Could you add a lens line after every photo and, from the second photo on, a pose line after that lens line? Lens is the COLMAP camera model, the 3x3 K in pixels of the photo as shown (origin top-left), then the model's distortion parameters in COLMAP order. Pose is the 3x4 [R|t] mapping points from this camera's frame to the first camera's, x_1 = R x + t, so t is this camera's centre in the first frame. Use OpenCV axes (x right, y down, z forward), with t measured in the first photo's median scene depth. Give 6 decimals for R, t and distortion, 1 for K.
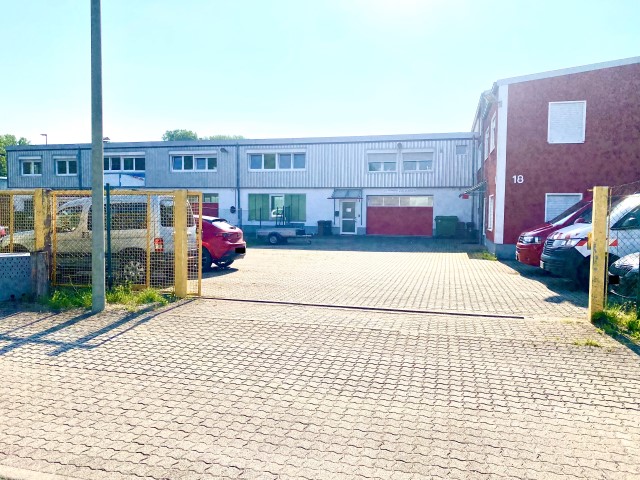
lens RADIAL K [[492.3, 0, 319.2], [0, 492.3, 240.7], [0, 0, 1]] dist [0.057180, -0.068921]
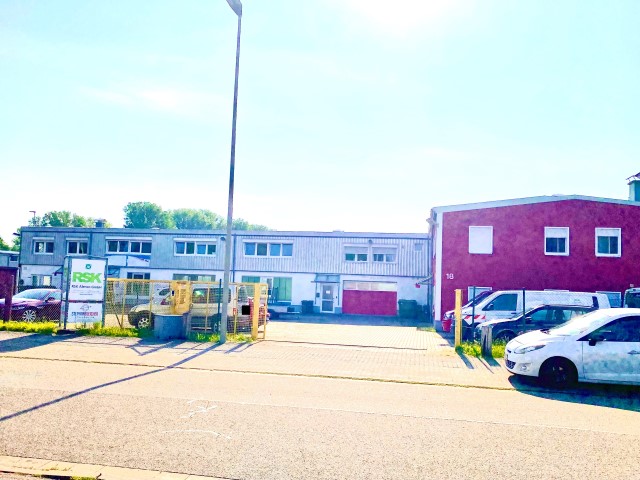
lens RADIAL K [[492.3, 0, 334.4], [0, 492.3, 243.5], [0, 0, 1]] dist [0.057180, -0.068921]
pose [[0.995556, 0.035573, 0.087193, -0.033590], [-0.021559, 0.987413, -0.156690, 0.008243], [-0.091669, 0.154114, 0.983792, -0.202032]]
